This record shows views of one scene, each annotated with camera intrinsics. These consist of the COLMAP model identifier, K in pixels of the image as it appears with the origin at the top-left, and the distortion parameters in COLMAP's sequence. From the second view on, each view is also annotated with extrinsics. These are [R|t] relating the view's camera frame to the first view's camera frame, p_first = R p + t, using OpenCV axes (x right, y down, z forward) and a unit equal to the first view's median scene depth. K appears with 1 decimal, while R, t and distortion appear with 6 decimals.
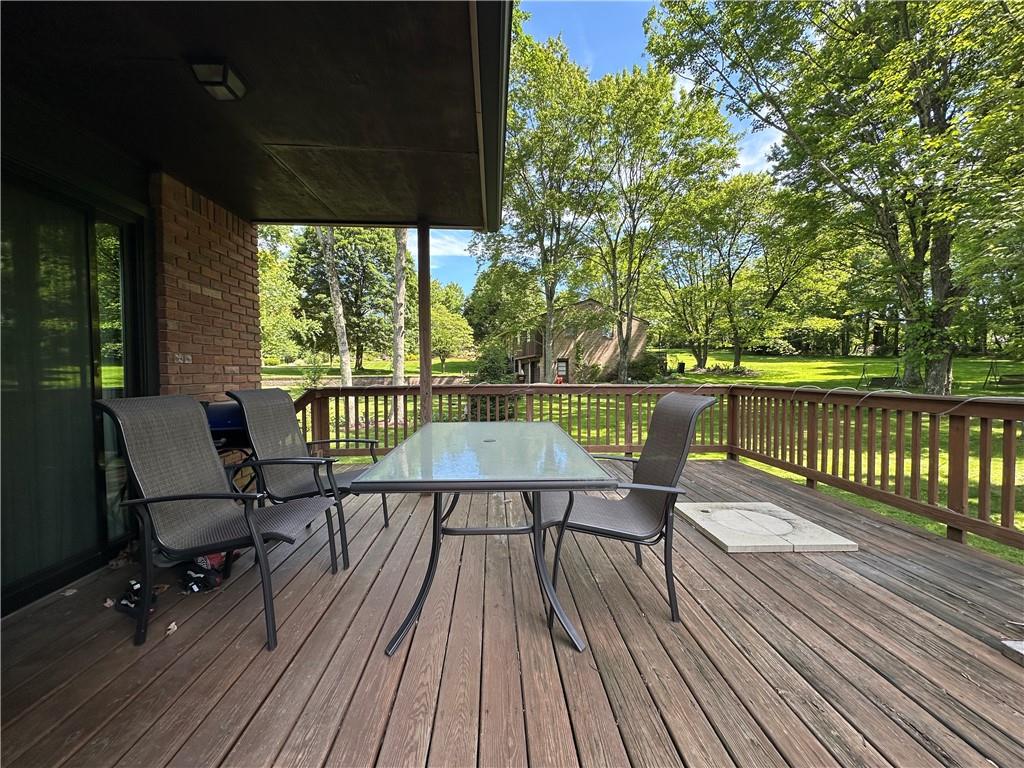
lens RADIAL K [[407.3, 0, 509.5], [0, 407.3, 385.2], [0, 0, 1]] dist [-0.004433, 0.001460]
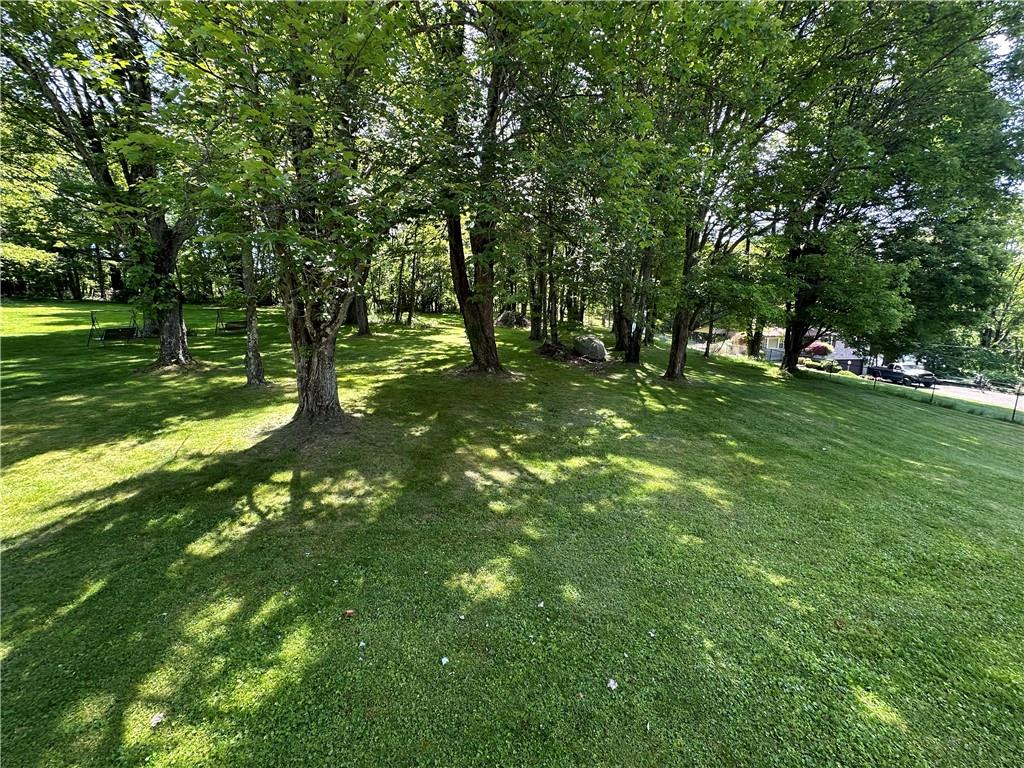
lens RADIAL K [[407.3, 0, 511.3], [0, 407.3, 387.5], [0, 0, 1]] dist [-0.004433, 0.001460]
pose [[0.087604, -0.180961, 0.979581, 0.085313], [0.042837, 0.983136, 0.177787, -0.008646], [-0.995234, 0.026387, 0.093879, 0.066021]]
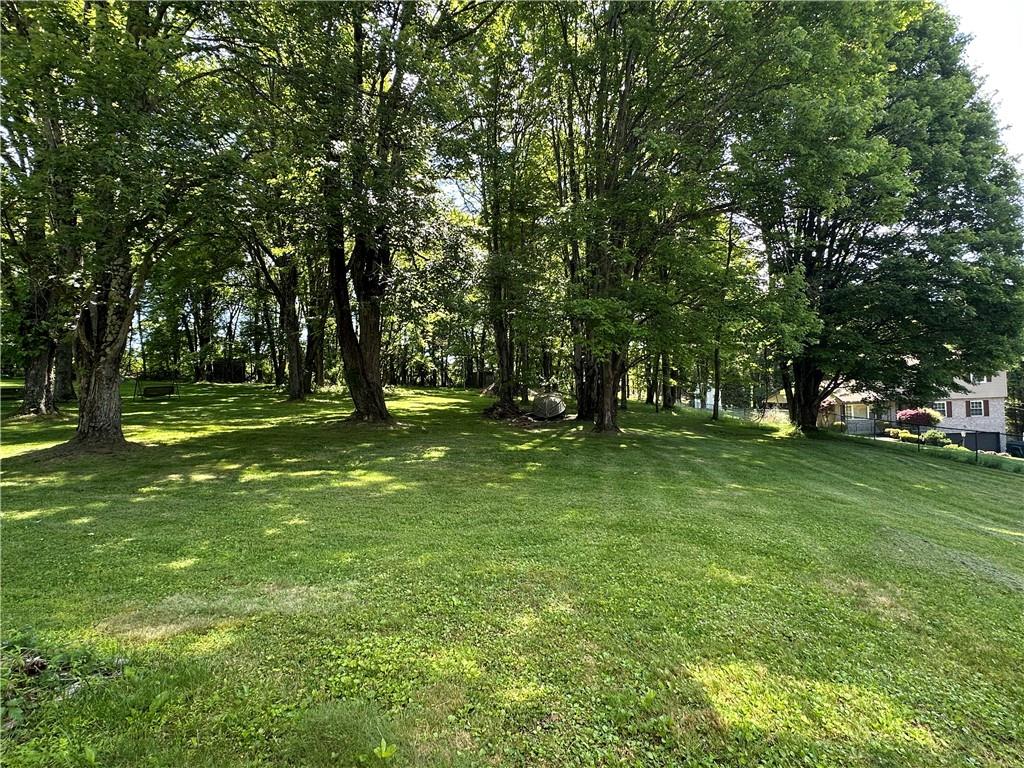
lens RADIAL K [[533.3, 0, 510.7], [0, 533.3, 382.8], [0, 0, 1]] dist [0.001846, 0.000528]
pose [[0.203747, 0.020809, 0.978802, 0.055201], [0.062880, 0.997432, -0.034294, 0.043098], [-0.977002, 0.068535, 0.201915, -0.106387]]
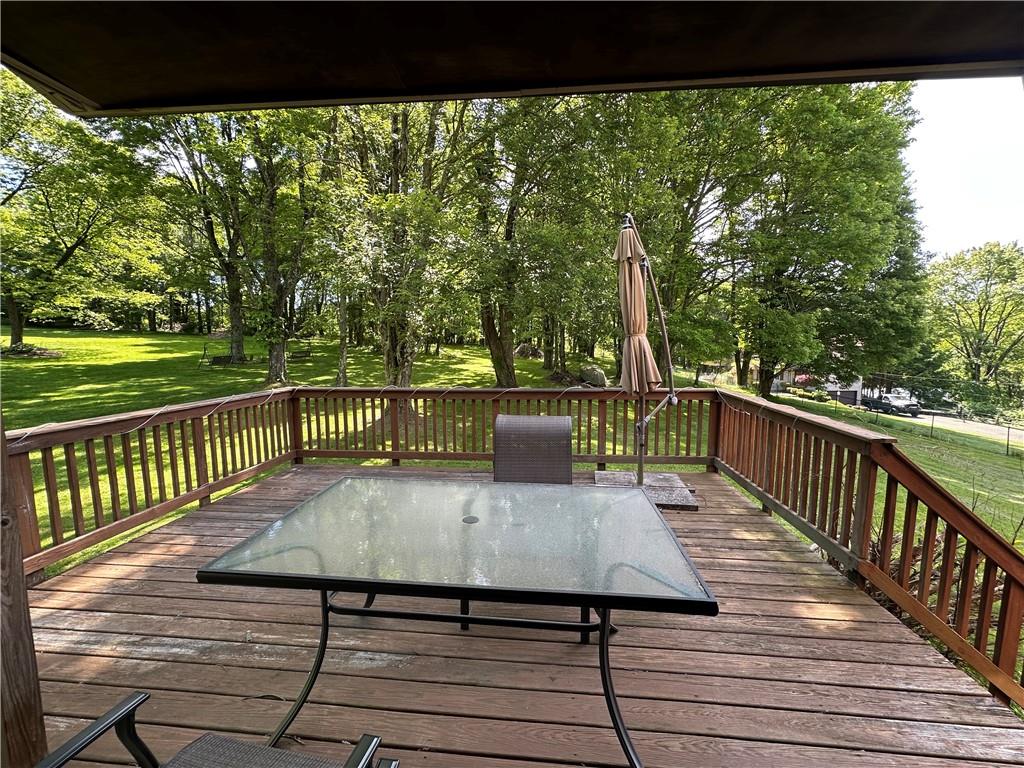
lens RADIAL K [[407.3, 0, 512.0], [0, 407.3, 383.9], [0, 0, 1]] dist [-0.004433, 0.001460]
pose [[0.126176, -0.095721, 0.987379, -0.048120], [0.035376, 0.995135, 0.091952, -0.011520], [-0.991377, 0.023327, 0.128948, 0.052966]]
